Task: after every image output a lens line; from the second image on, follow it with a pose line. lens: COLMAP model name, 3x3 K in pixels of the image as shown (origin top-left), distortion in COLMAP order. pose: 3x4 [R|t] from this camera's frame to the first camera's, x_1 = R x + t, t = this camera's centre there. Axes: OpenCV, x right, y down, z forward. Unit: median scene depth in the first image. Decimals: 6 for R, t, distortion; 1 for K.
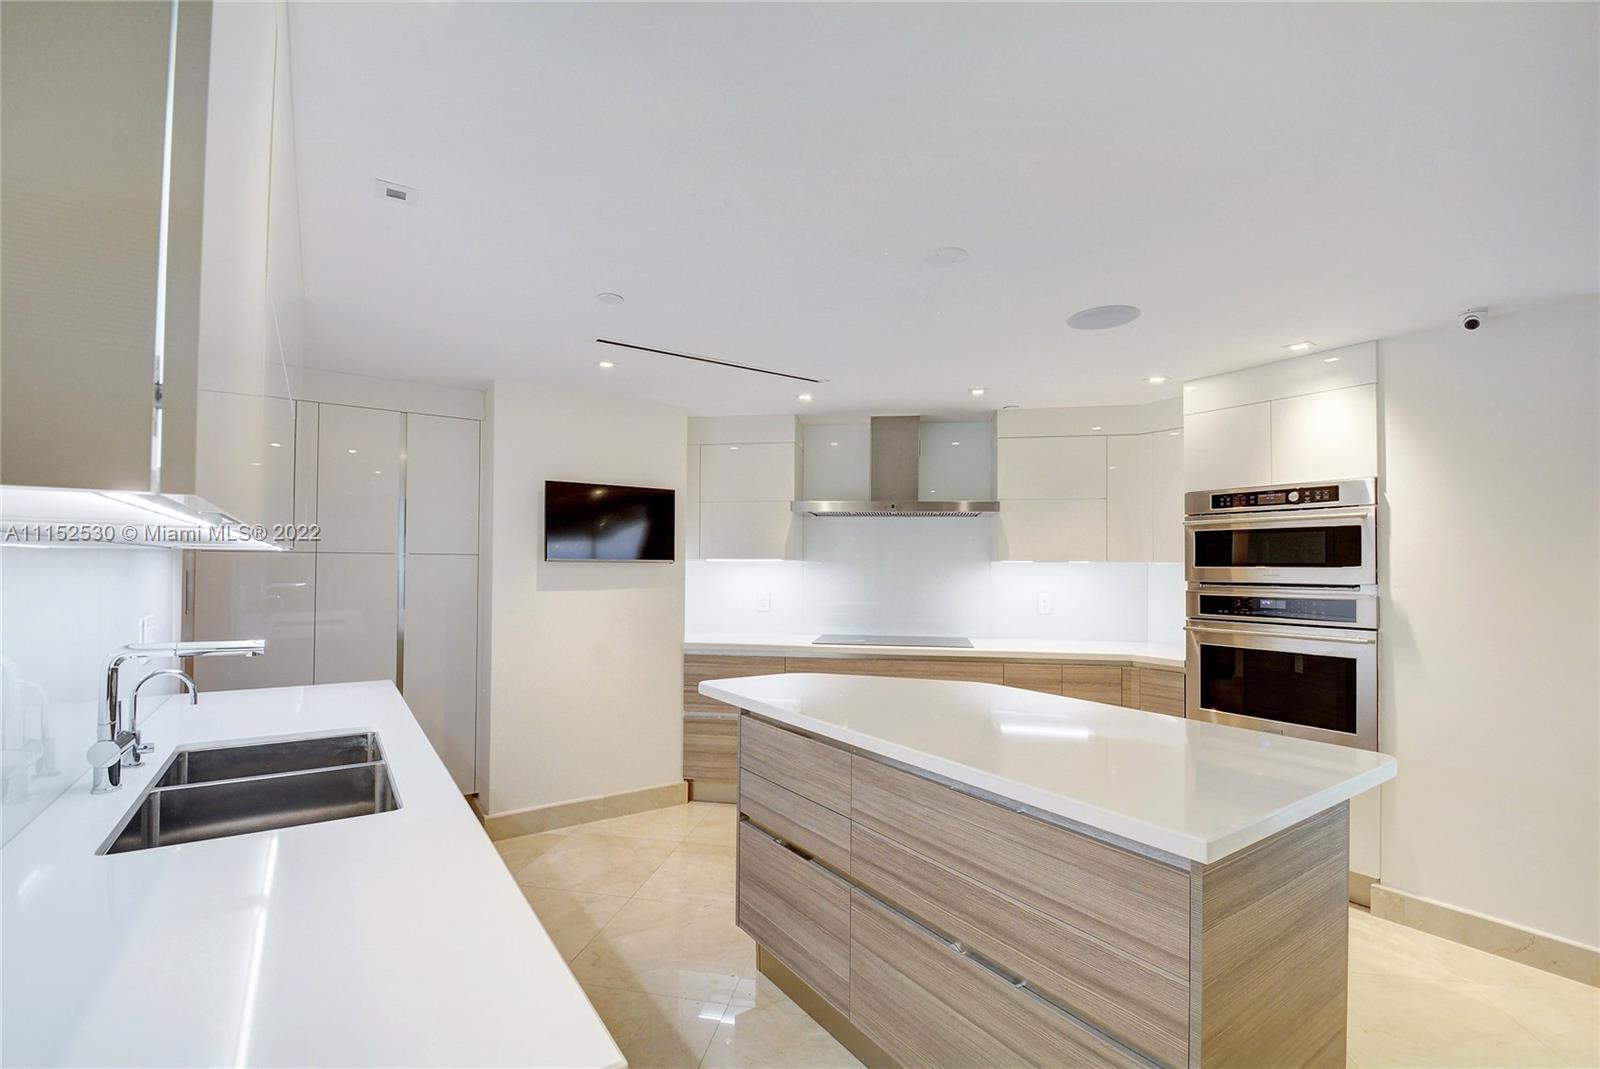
lens RADIAL K [[695.2, 0, 794.6], [0, 695.2, 553.5], [0, 0, 1]] dist [0.000132, -0.000398]
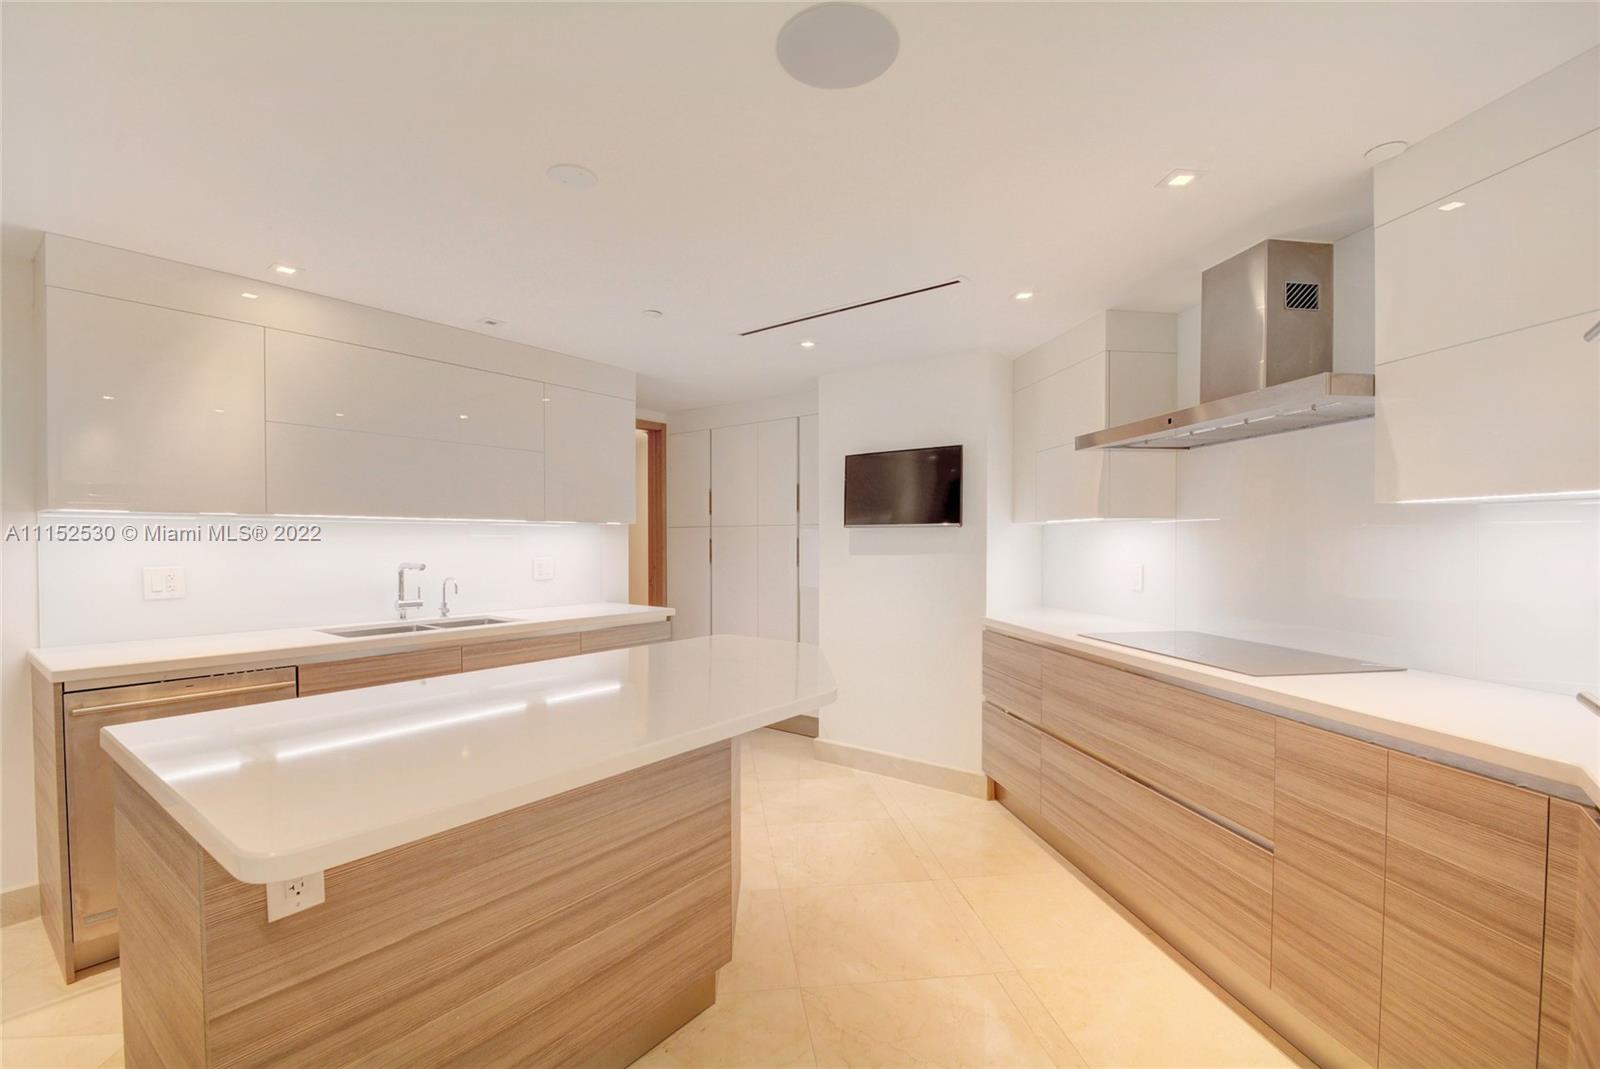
lens RADIAL K [[719.5, 0, 828.9], [0, 719.5, 555.3], [0, 0, 1]] dist [0.040659, -0.000221]
pose [[0.357583, 0.012292, -0.933800, 0.776385], [0.018257, 0.999630, 0.020149, 0.033520], [0.933703, -0.024254, 0.357226, 0.606432]]
